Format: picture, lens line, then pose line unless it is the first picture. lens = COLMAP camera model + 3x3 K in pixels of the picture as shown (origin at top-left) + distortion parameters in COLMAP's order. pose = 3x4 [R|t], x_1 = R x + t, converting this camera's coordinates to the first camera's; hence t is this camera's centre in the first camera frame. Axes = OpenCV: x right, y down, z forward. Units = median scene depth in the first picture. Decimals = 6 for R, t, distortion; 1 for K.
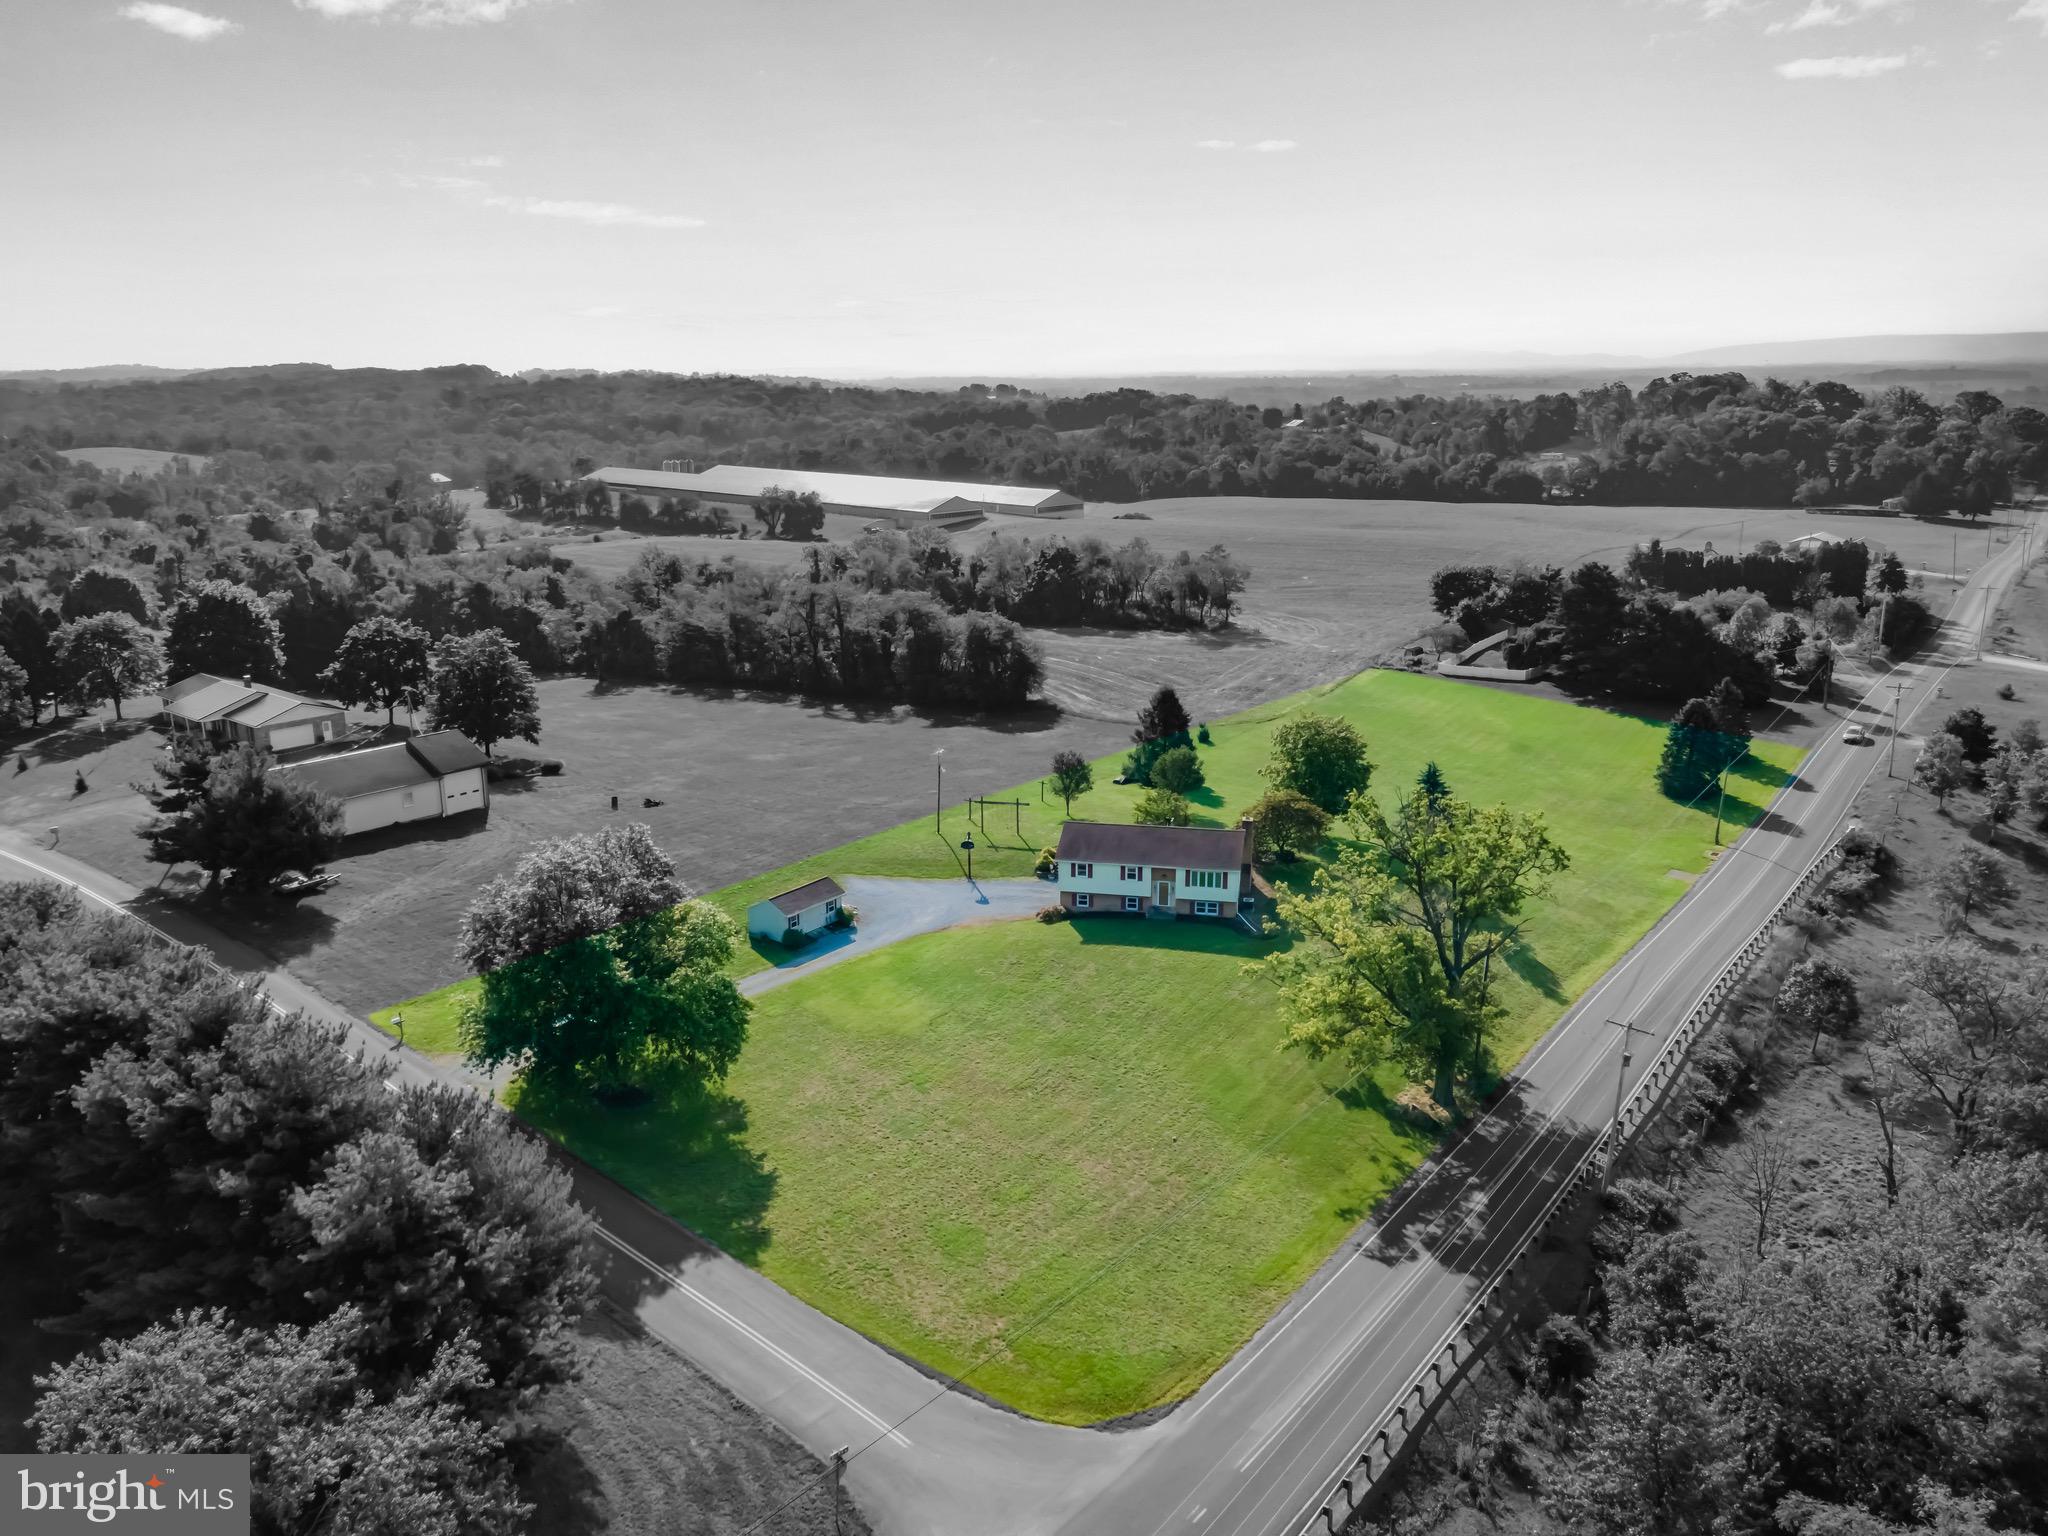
lens RADIAL K [[1480.7, 0, 1024.0], [0, 1480.7, 768.0], [0, 0, 1]] dist [0.039460, -0.003931]
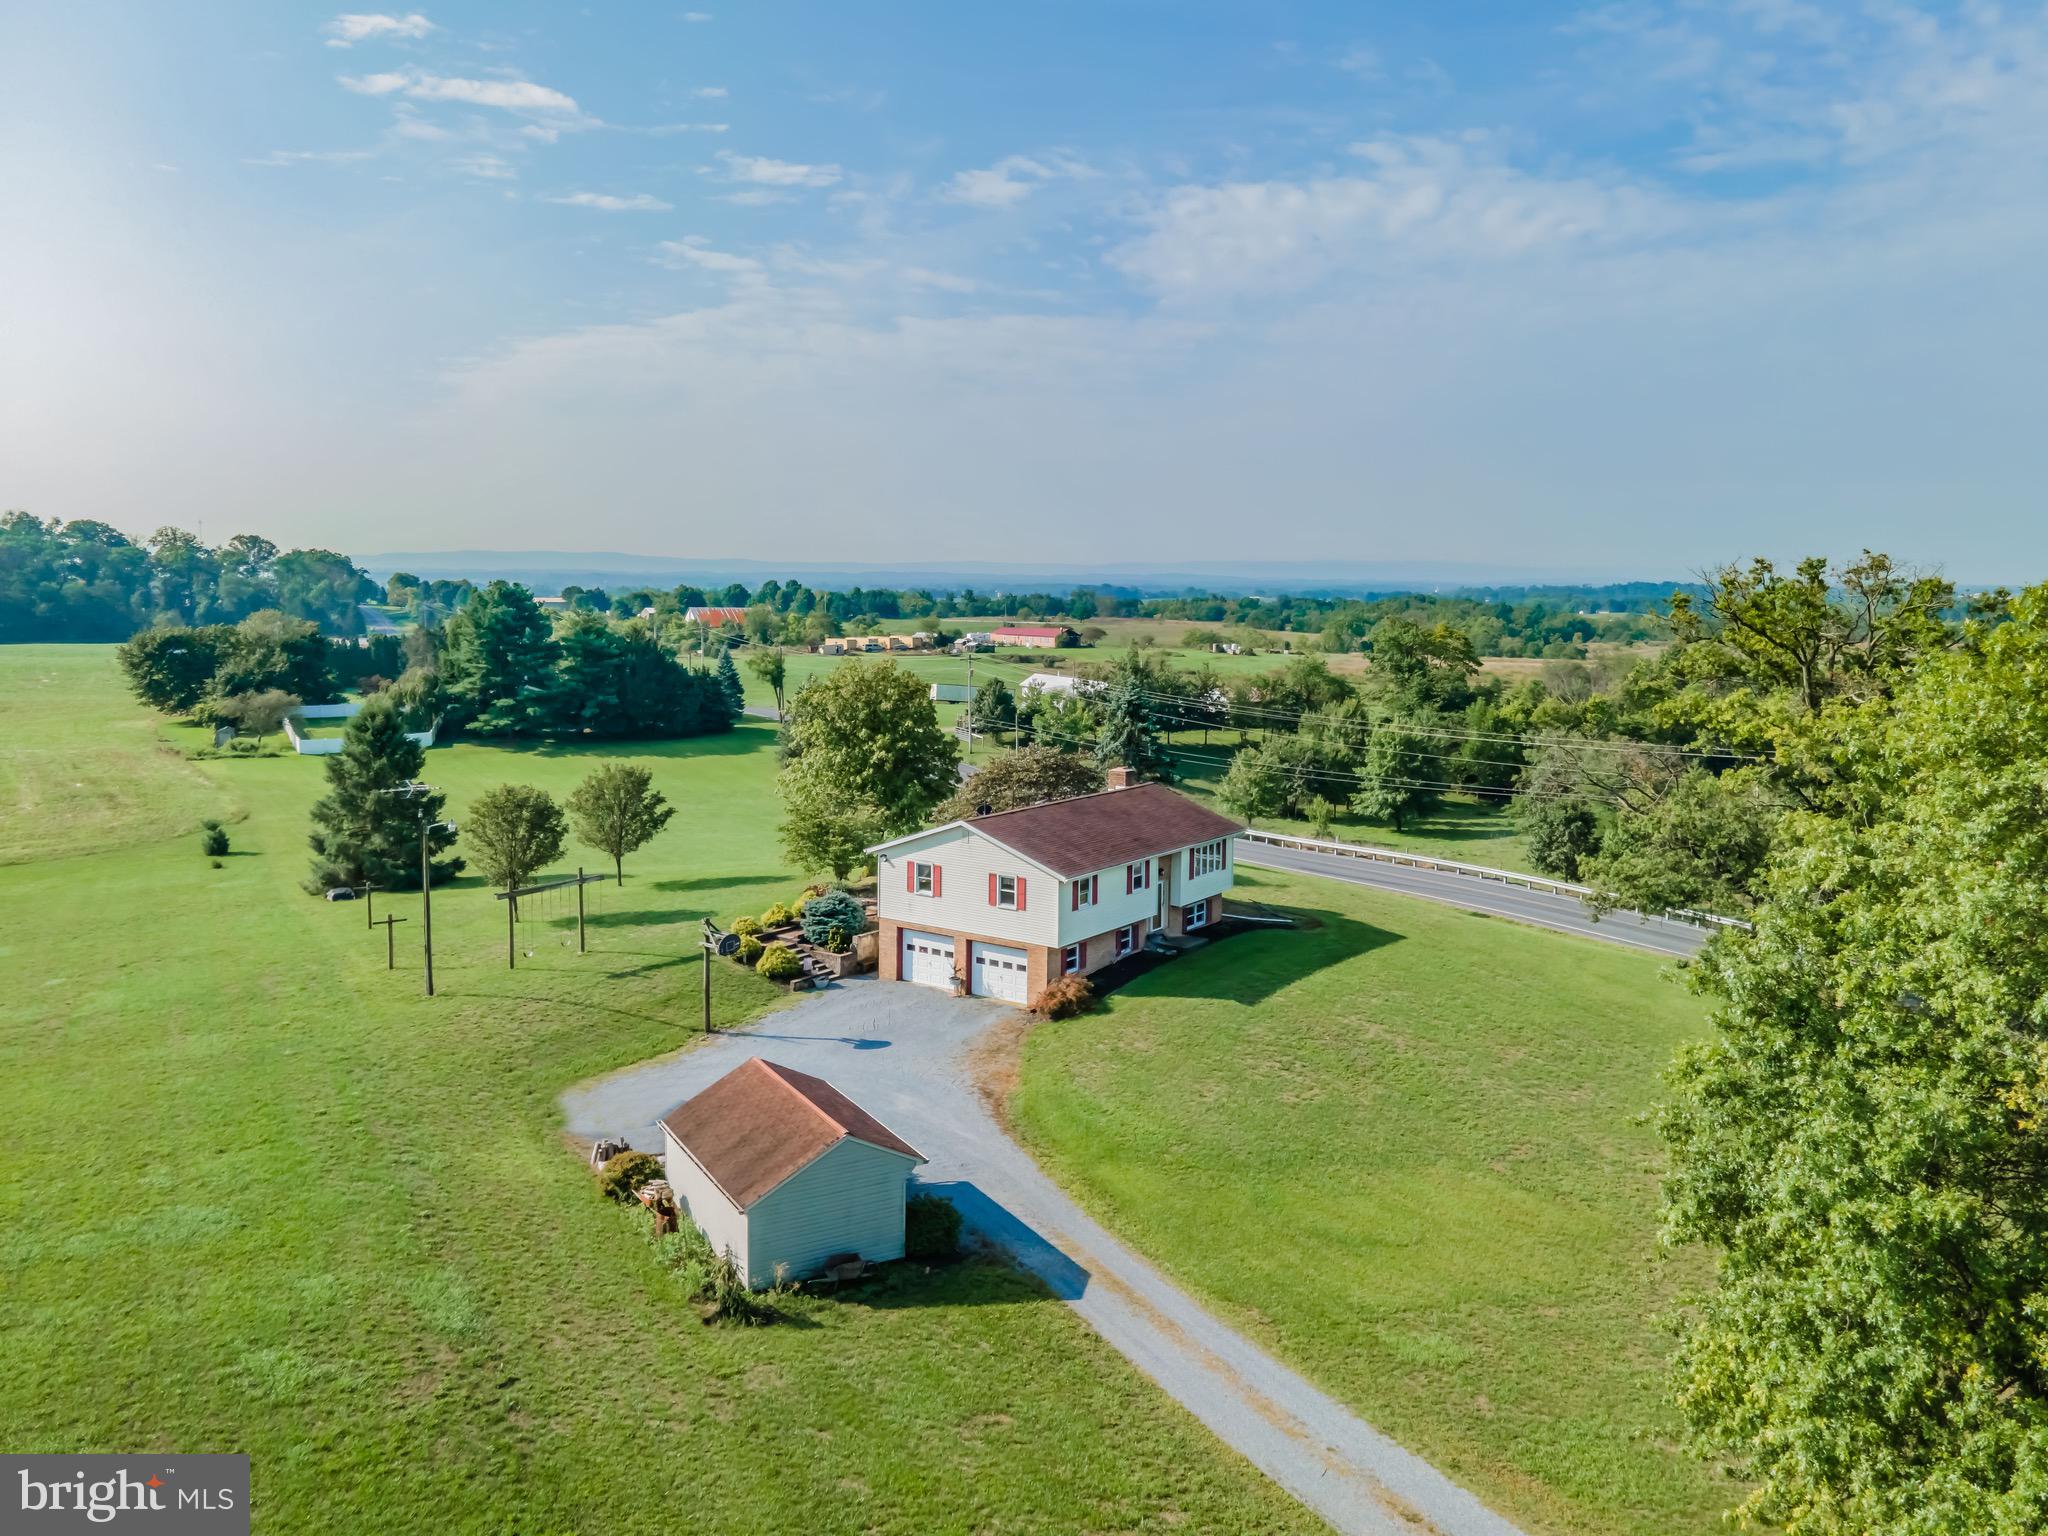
lens RADIAL K [[1480.7, 0, 1024.0], [0, 1480.7, 768.0], [0, 0, 1]] dist [0.039460, -0.003931]
pose [[0.403013, -0.098749, 0.909851, -0.407606], [0.231764, 0.972768, 0.002919, 0.023505], [-0.885362, 0.209694, 0.414924, 0.810269]]
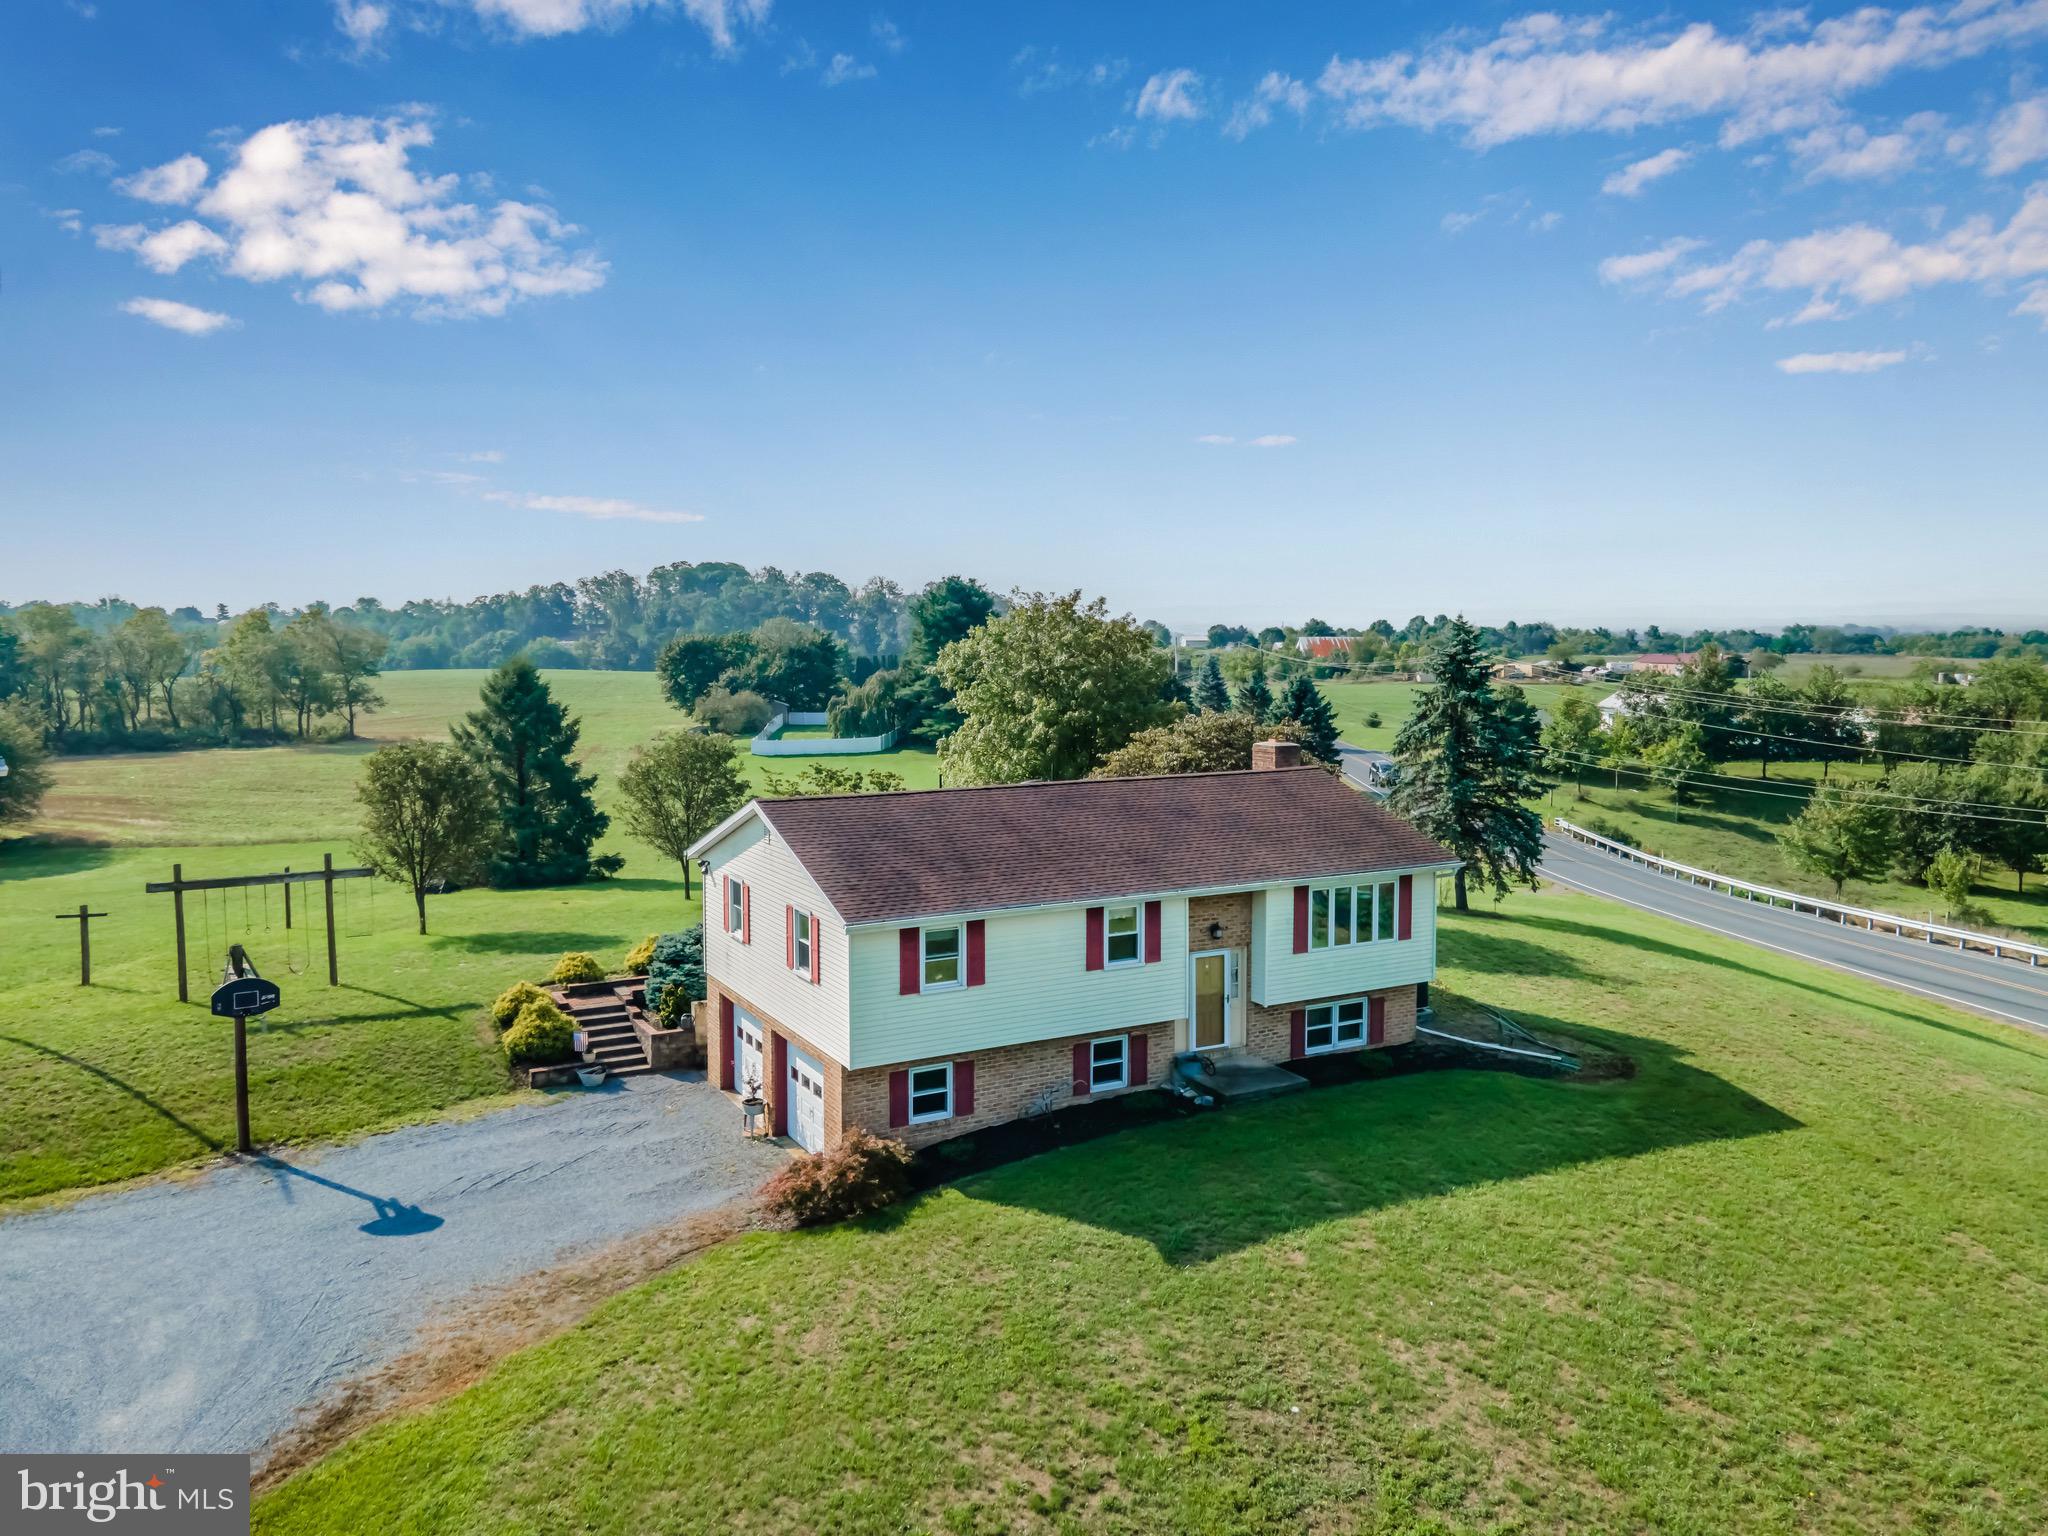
lens RADIAL K [[1480.7, 0, 1024.0], [0, 1480.7, 768.0], [0, 0, 1]] dist [0.039460, -0.003931]
pose [[0.757997, -0.053149, 0.650089, -0.100897], [0.168386, 0.978835, -0.116310, 0.069452], [-0.630148, 0.197629, 0.750903, 0.814312]]
